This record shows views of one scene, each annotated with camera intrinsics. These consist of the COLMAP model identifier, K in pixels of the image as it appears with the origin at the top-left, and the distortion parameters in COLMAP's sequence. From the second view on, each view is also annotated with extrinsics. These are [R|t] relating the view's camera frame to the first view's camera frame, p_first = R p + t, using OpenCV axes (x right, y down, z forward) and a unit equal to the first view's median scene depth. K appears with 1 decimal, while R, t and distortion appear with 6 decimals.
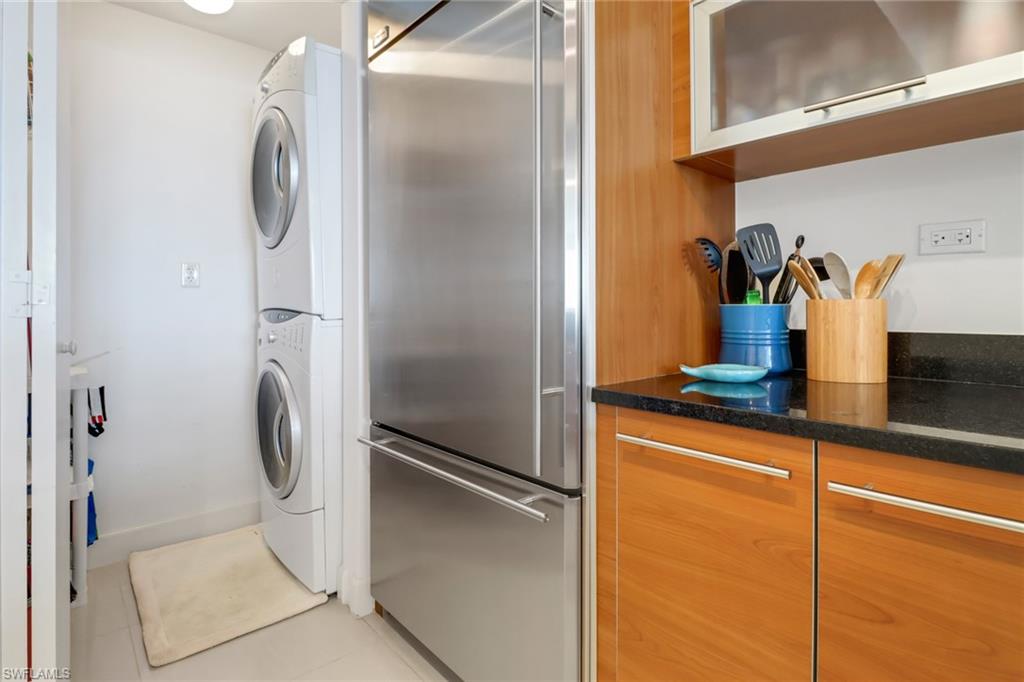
lens RADIAL K [[492.9, 0, 502.4], [0, 492.9, 301.9], [0, 0, 1]] dist [-0.006339, -0.006253]
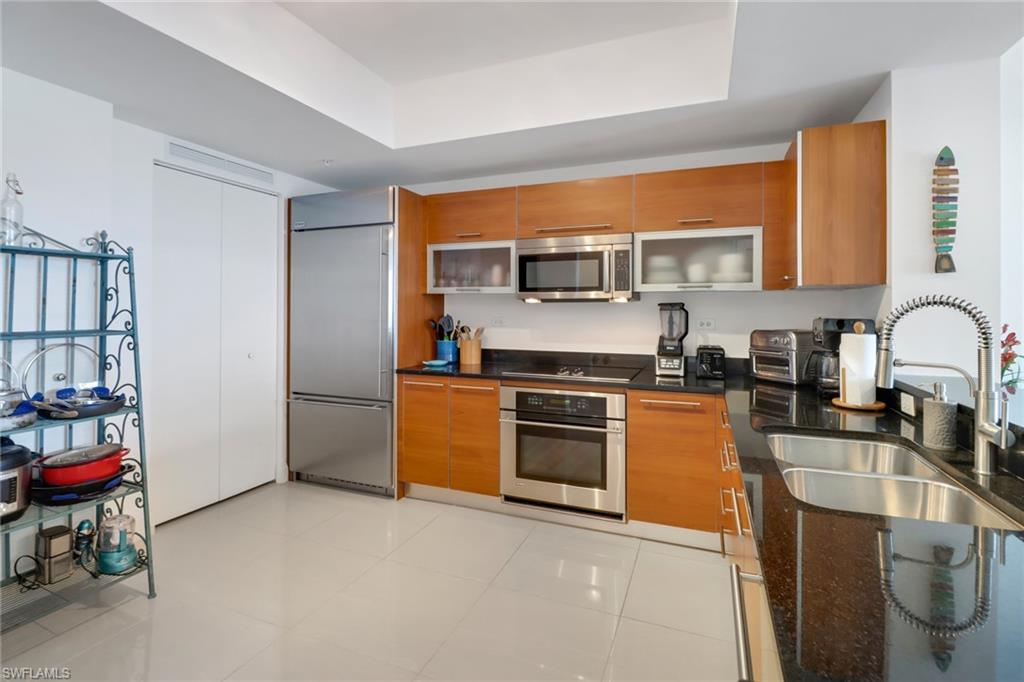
lens RADIAL K [[492.9, 0, 502.3], [0, 492.9, 304.8], [0, 0, 1]] dist [-0.006339, -0.006253]
pose [[0.896544, 0.008446, 0.442875, -0.574342], [-0.010117, 0.999948, 0.001411, -0.239200], [-0.442840, -0.005746, 0.896582, -2.023037]]
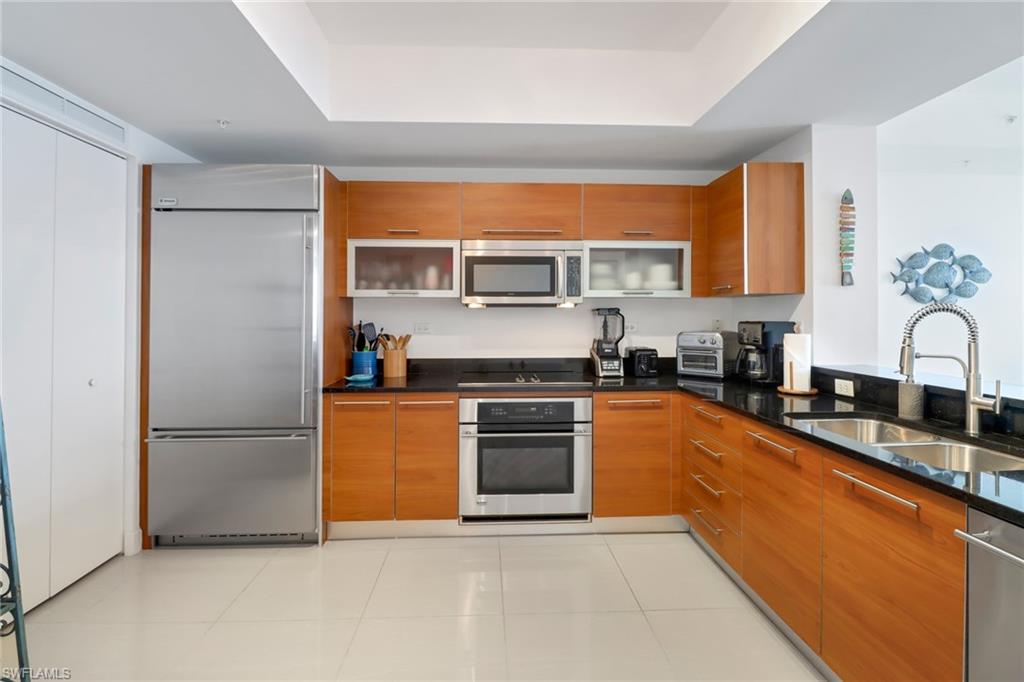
lens RADIAL K [[492.9, 0, 508.4], [0, 492.9, 313.5], [0, 0, 1]] dist [-0.006339, -0.006253]
pose [[0.618404, 0.002607, 0.785856, -1.174359], [-0.009774, 0.999943, 0.004375, -0.231396], [-0.785800, -0.010386, 0.618394, -1.331462]]
